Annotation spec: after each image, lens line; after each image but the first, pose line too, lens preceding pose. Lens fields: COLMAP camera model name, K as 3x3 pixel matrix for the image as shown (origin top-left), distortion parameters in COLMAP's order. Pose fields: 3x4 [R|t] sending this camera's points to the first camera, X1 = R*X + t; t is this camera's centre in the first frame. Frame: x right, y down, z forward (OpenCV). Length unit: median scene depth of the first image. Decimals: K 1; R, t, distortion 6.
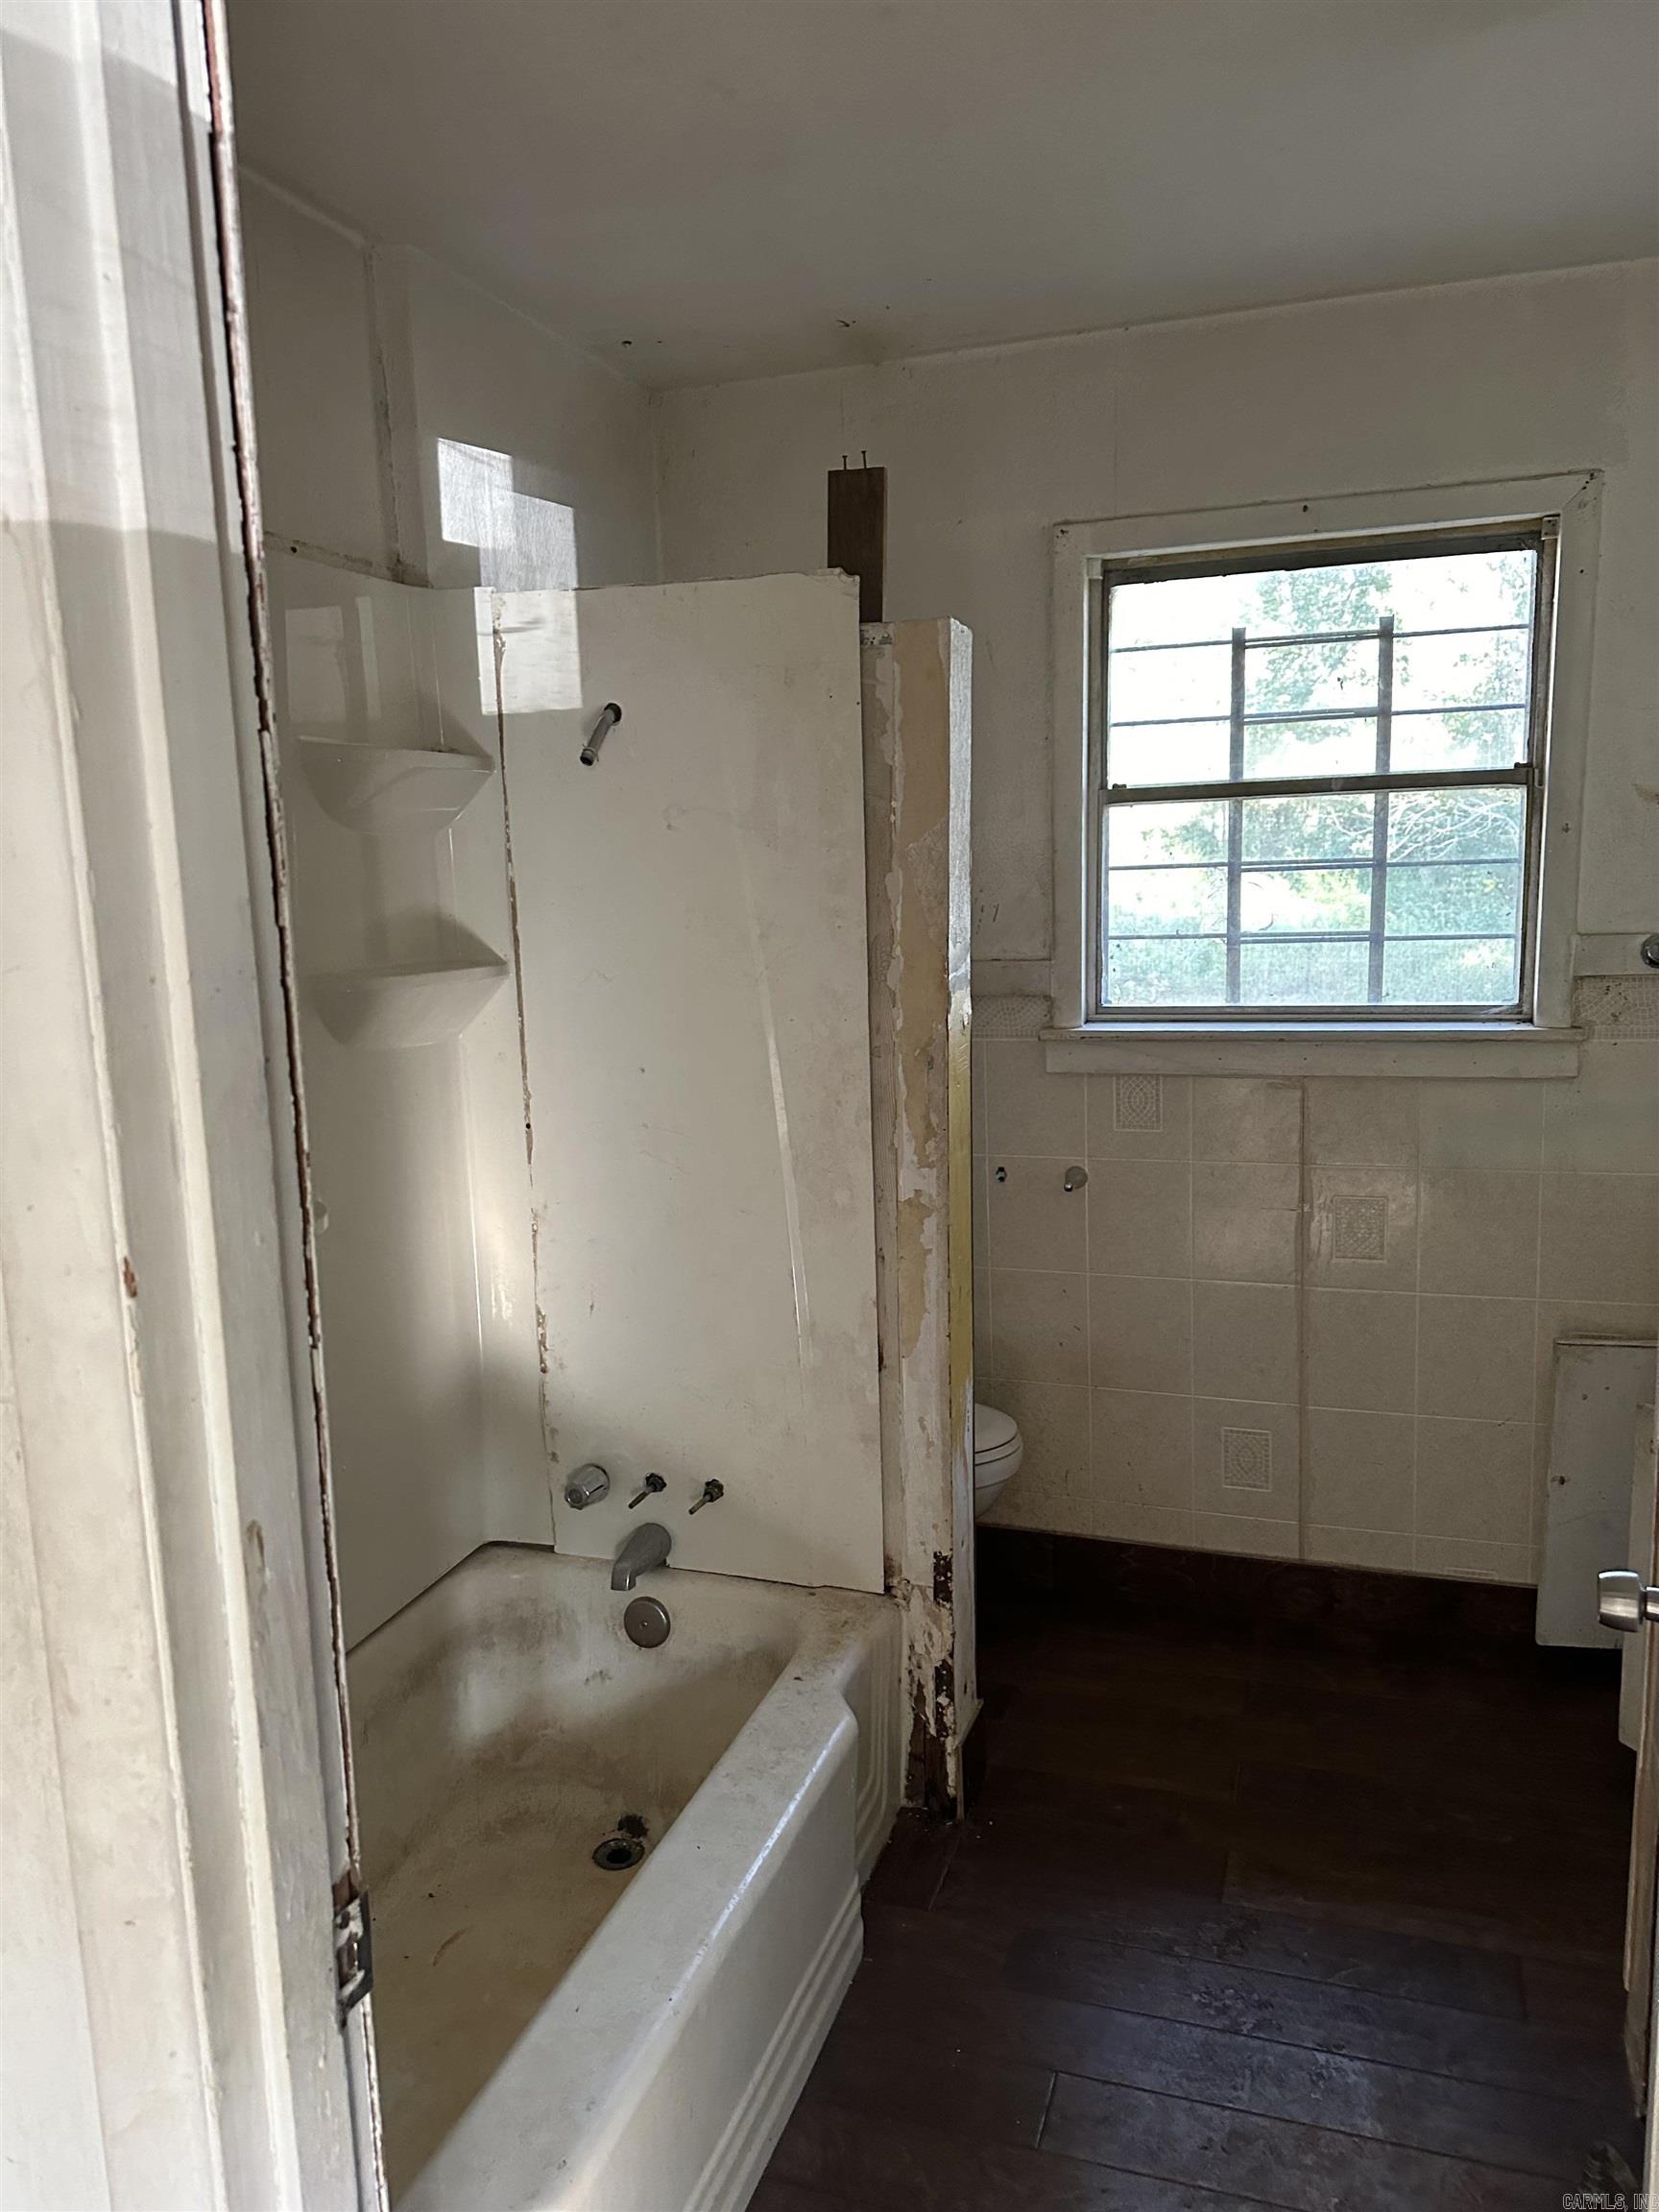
lens RADIAL K [[1539.3, 0, 828.9], [0, 1539.3, 1083.9], [0, 0, 1]] dist [0.099452, -0.140801]
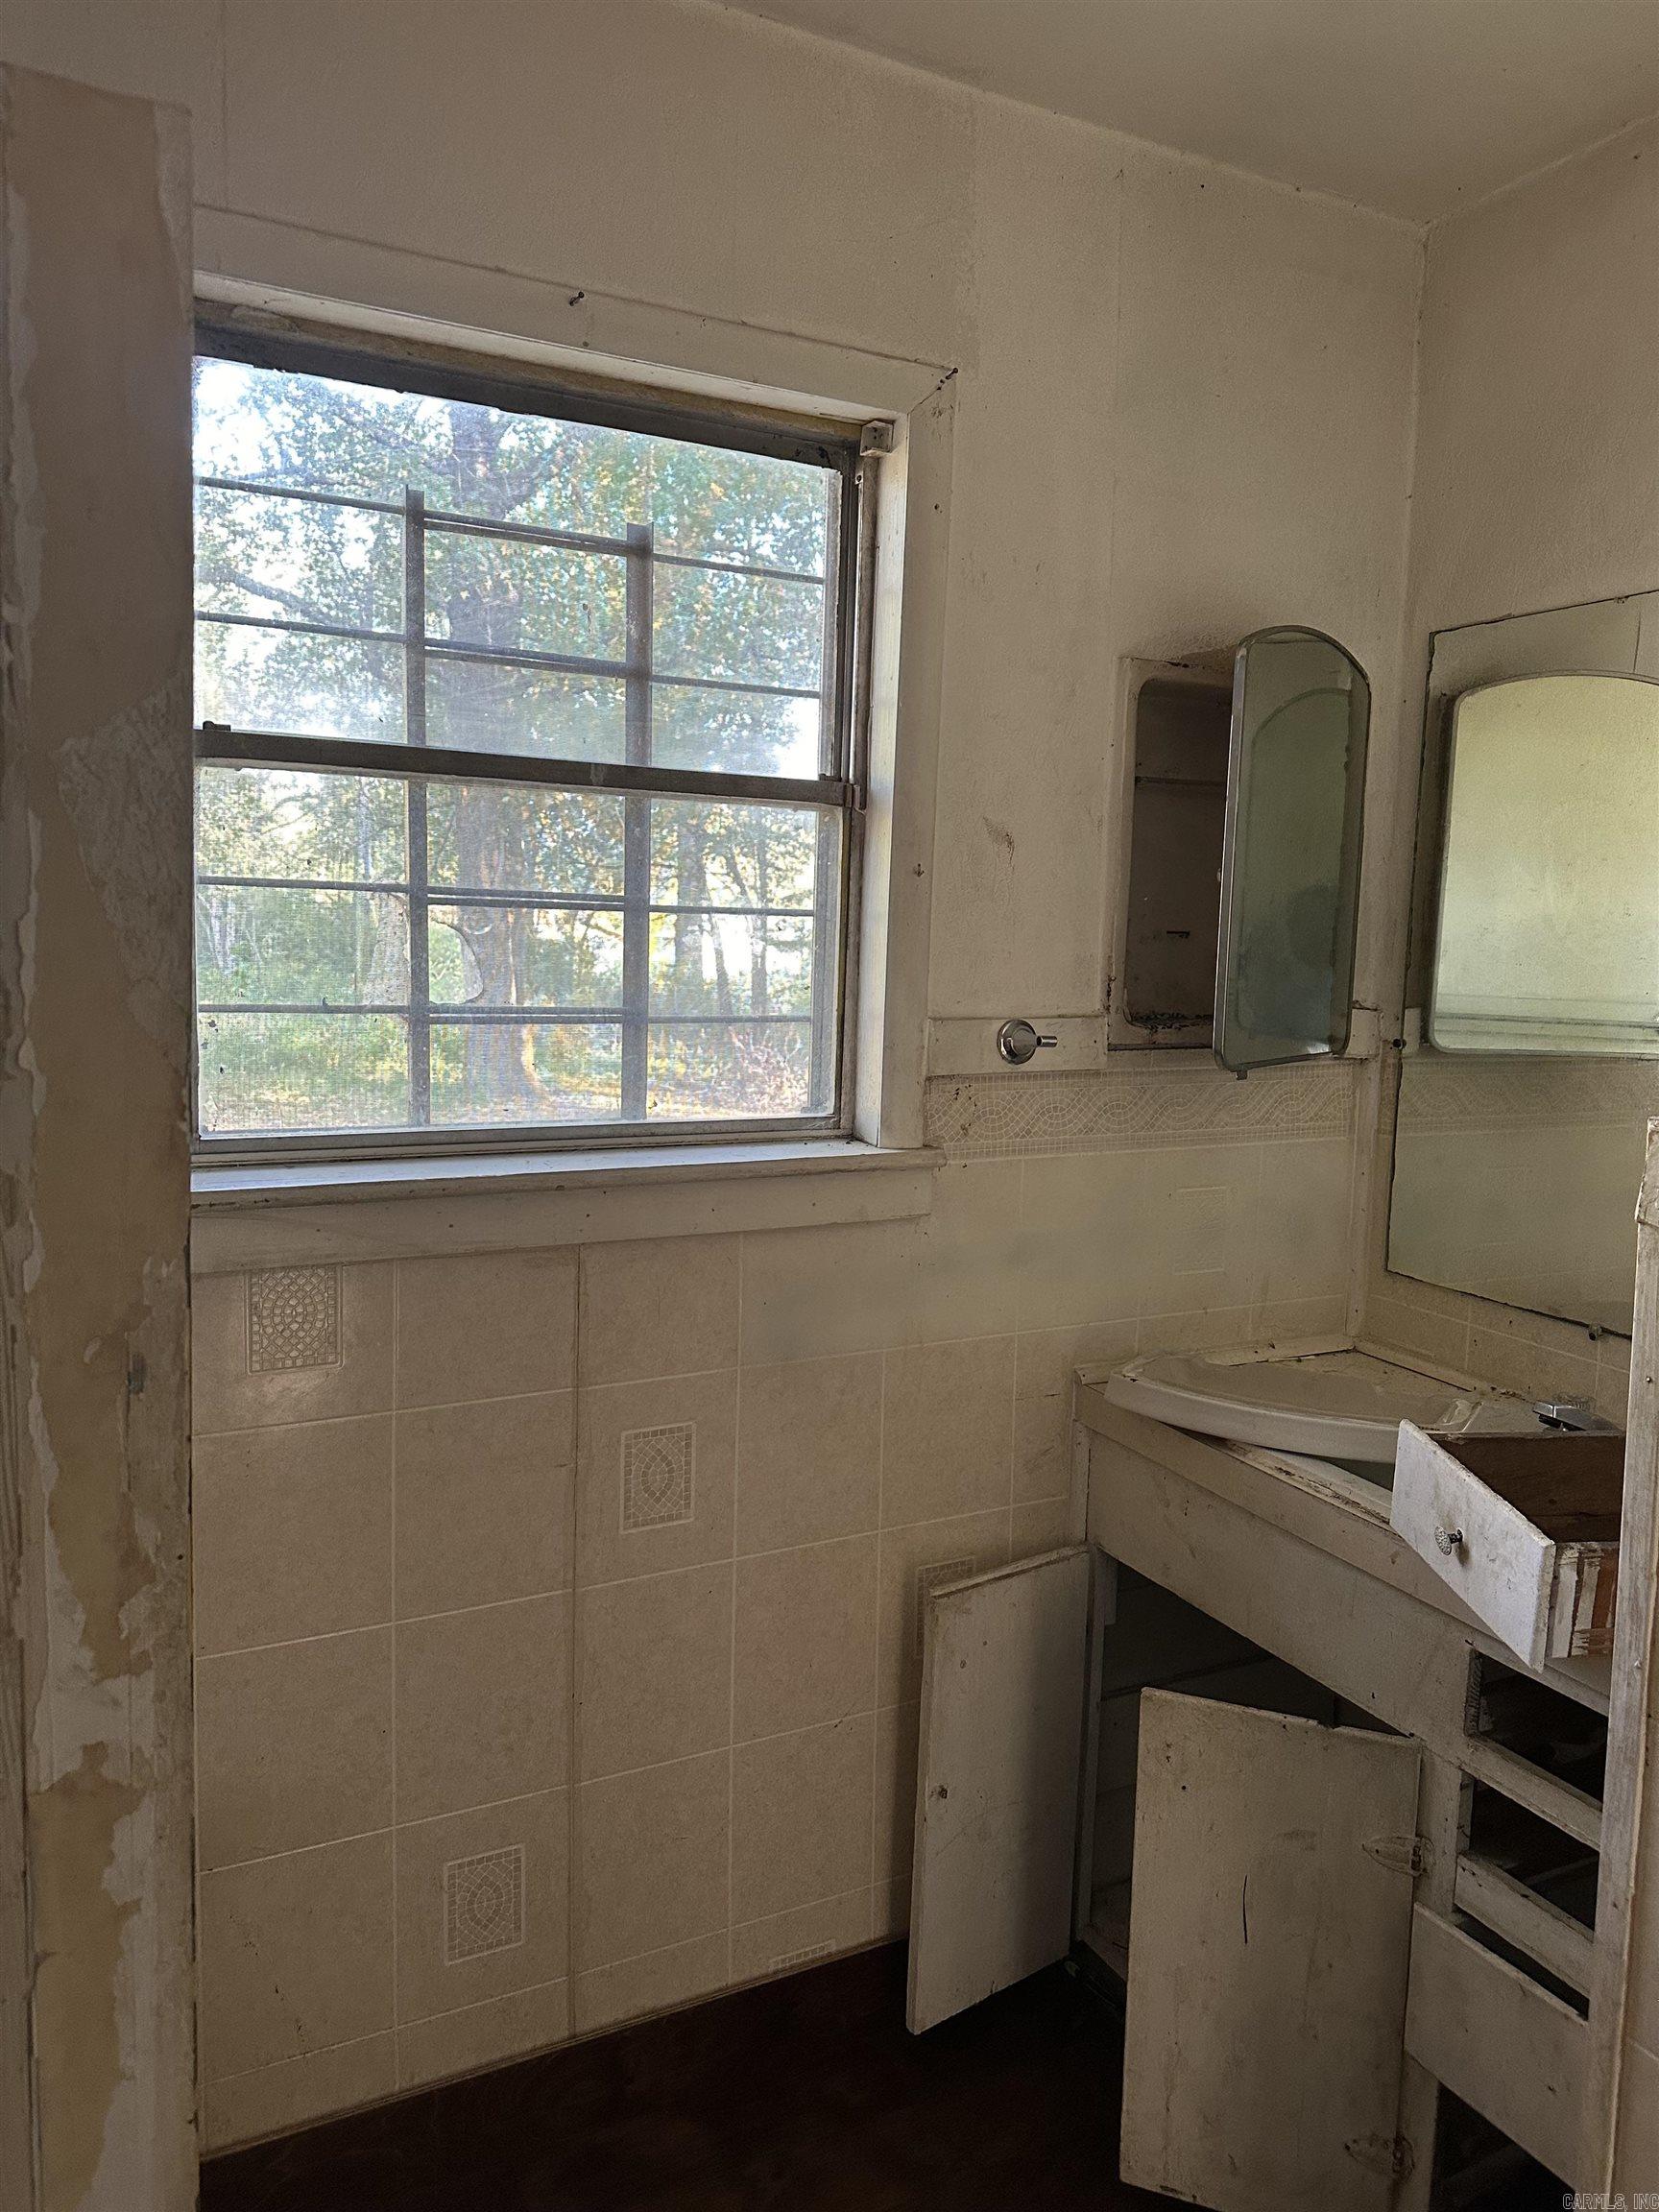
lens RADIAL K [[1539.3, 0, 828.9], [0, 1539.3, 1083.9], [0, 0, 1]] dist [0.099452, -0.140801]
pose [[0.686632, -0.023629, 0.726621, -0.067054], [0.051902, 0.998515, -0.016576, -0.053719], [-0.725150, 0.049095, 0.686838, 0.525460]]
